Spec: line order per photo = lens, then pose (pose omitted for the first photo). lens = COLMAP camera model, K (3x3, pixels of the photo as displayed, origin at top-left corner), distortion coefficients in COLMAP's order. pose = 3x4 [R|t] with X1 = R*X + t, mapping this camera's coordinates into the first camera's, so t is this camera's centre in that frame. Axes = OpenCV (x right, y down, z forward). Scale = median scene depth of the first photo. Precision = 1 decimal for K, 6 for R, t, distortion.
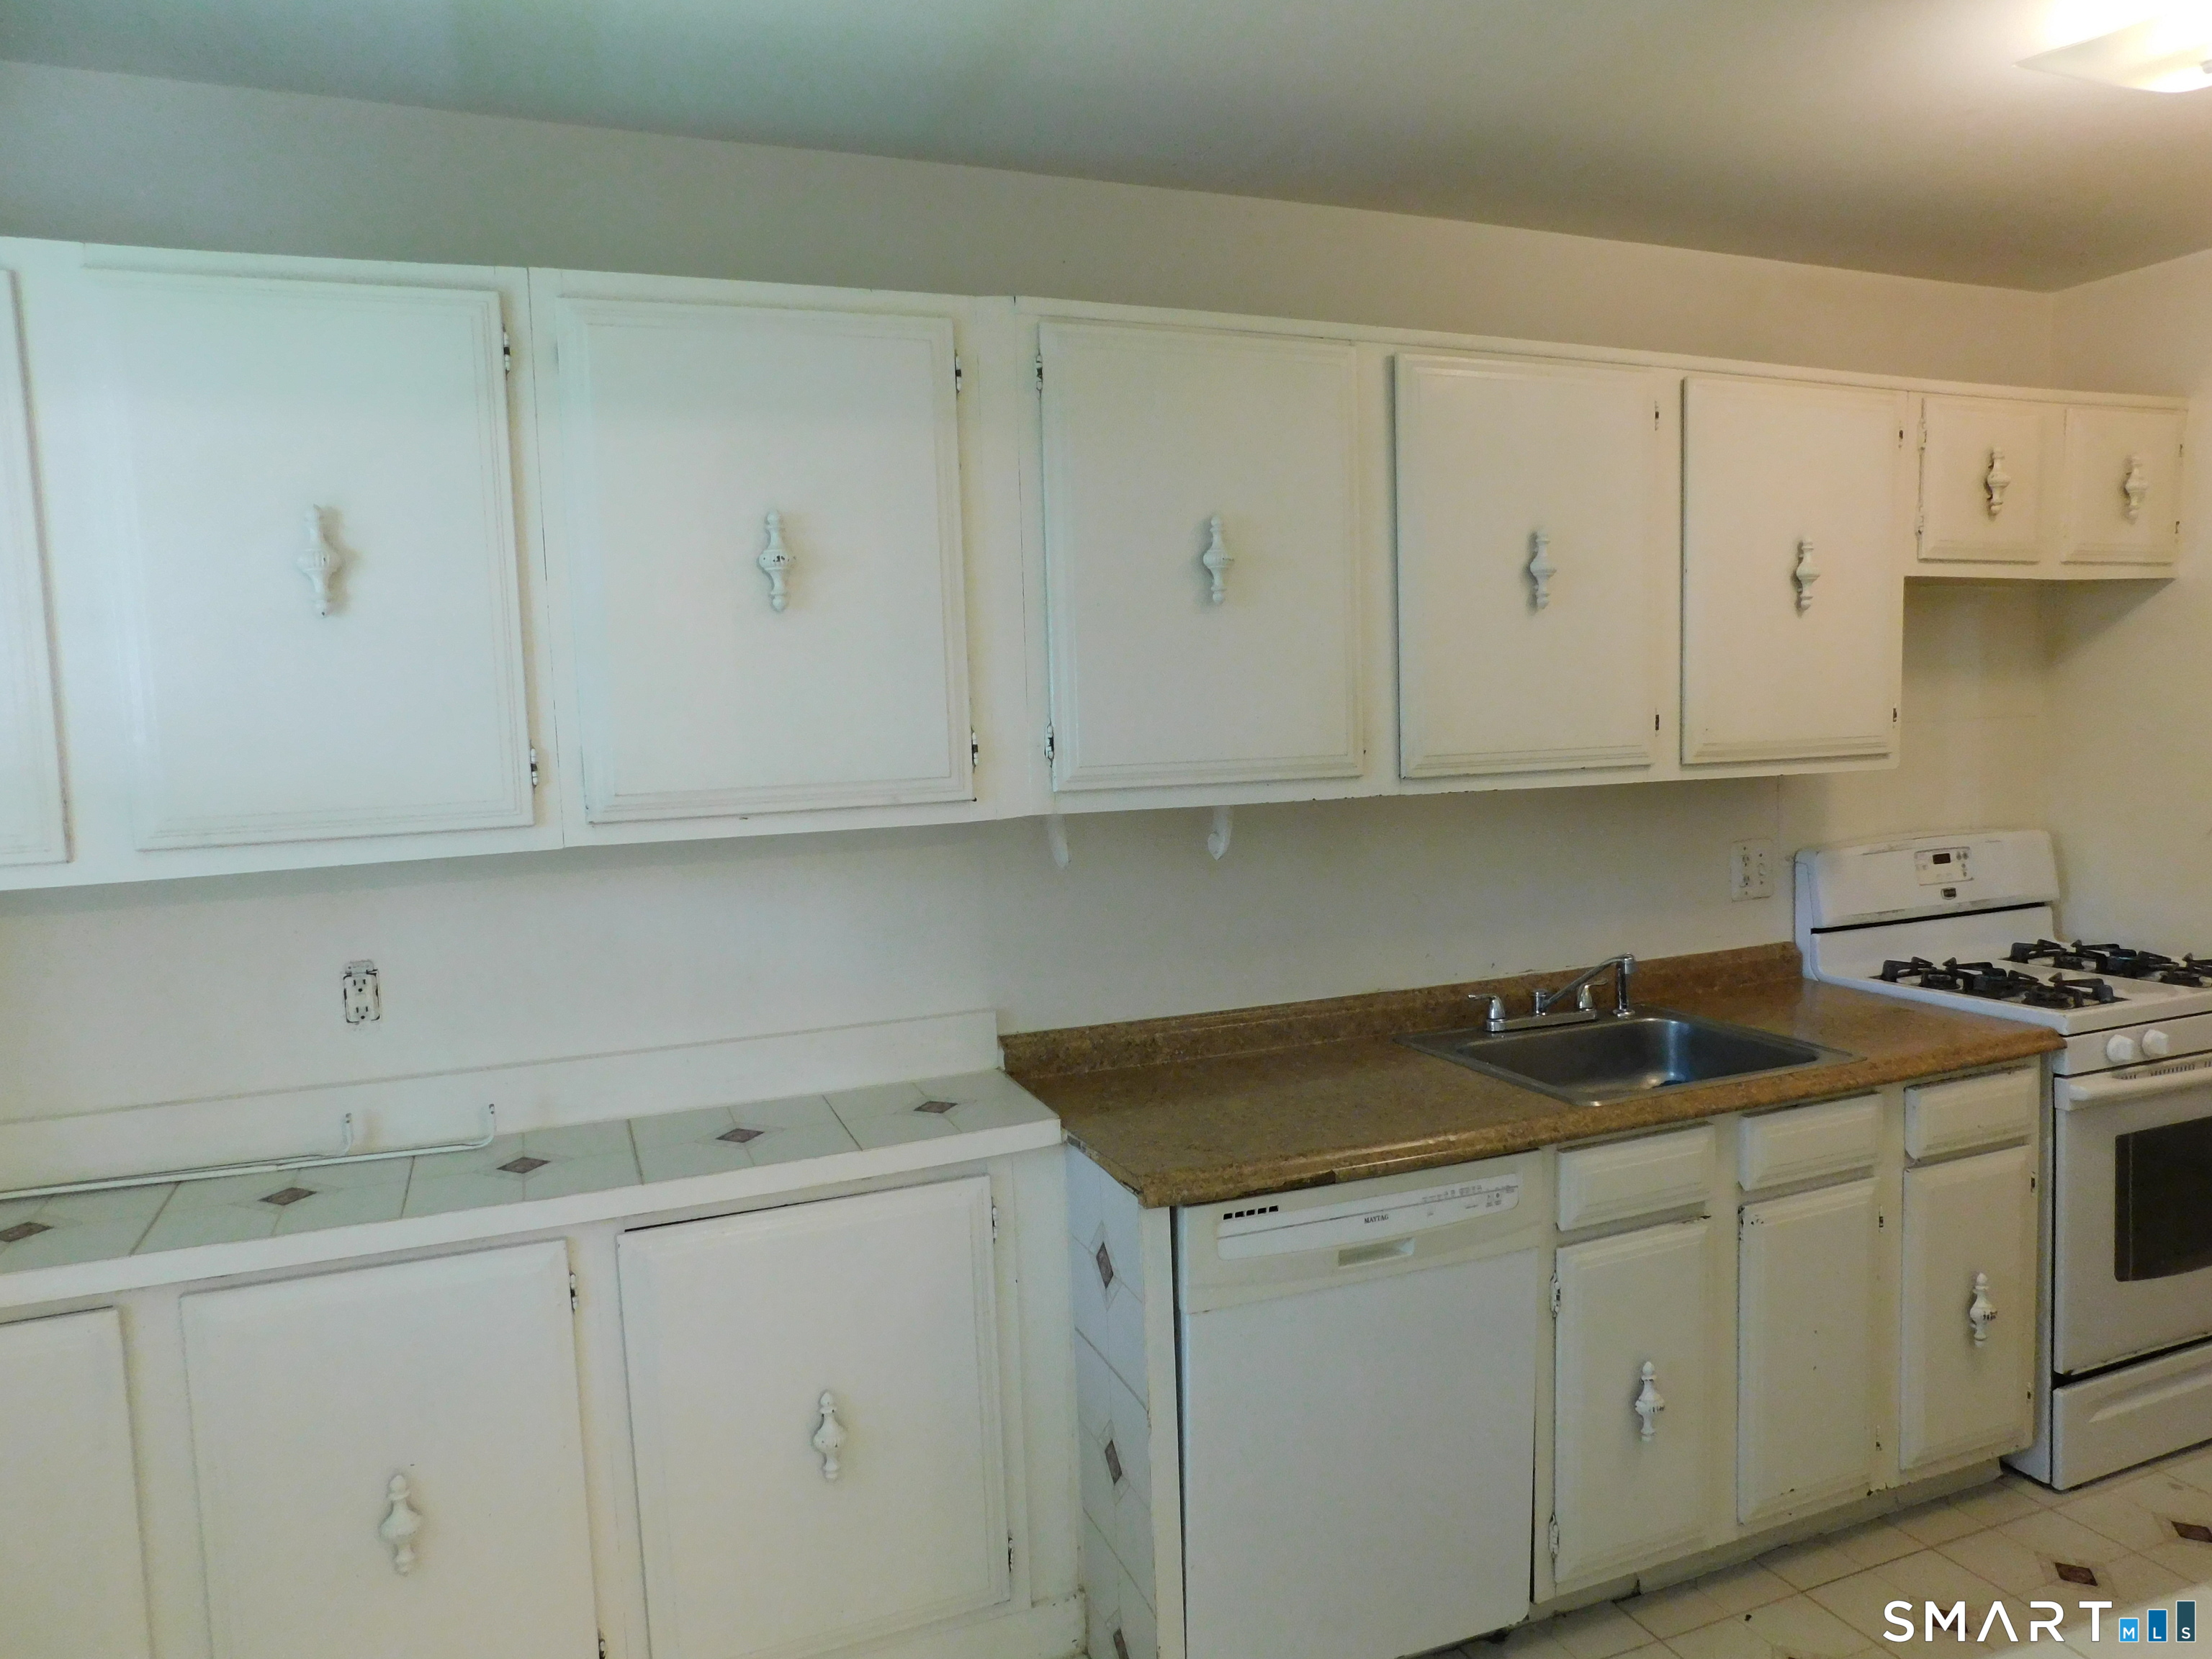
lens RADIAL K [[1512.5, 0, 1104.0], [0, 1512.5, 838.1], [0, 0, 1]] dist [-0.065247, 0.086961]
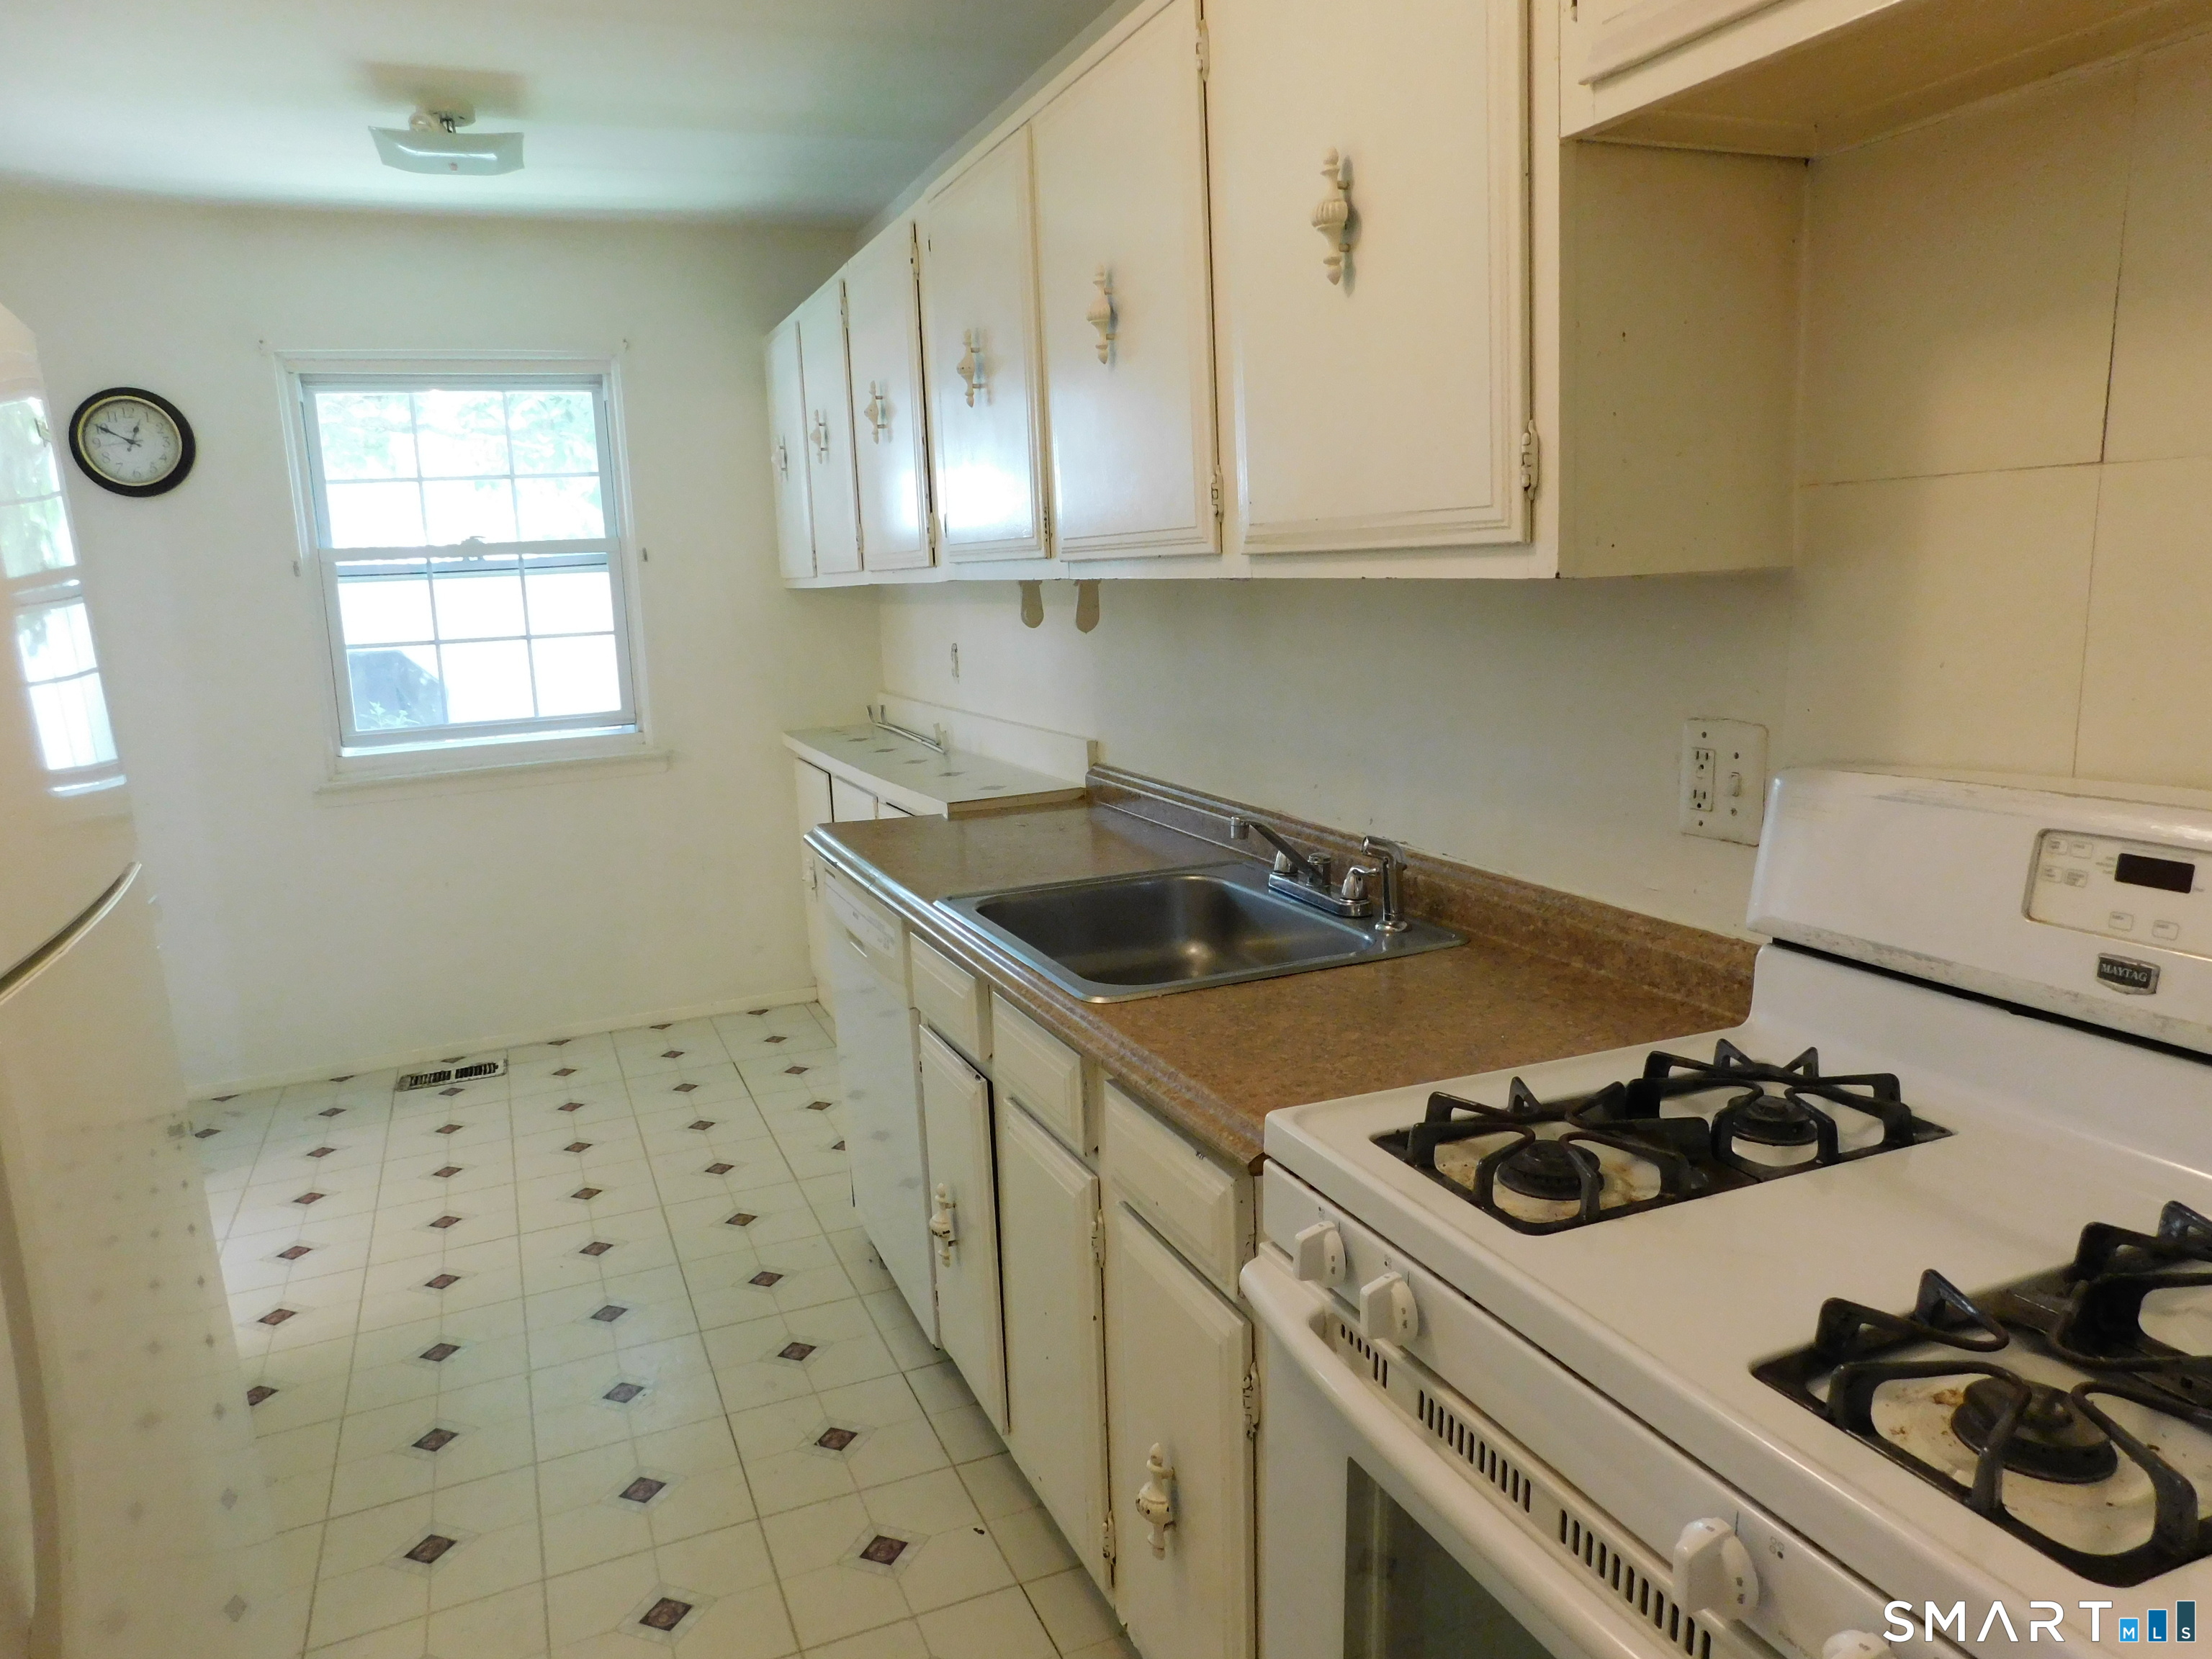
lens RADIAL K [[1512.5, 0, 1104.0], [0, 1512.5, 838.1], [0, 0, 1]] dist [-0.065247, 0.086961]
pose [[0.067417, 0.237011, -0.969165, 0.905025], [-0.027458, 0.971448, 0.235659, -0.071281], [0.997347, 0.010724, 0.072000, 0.770733]]
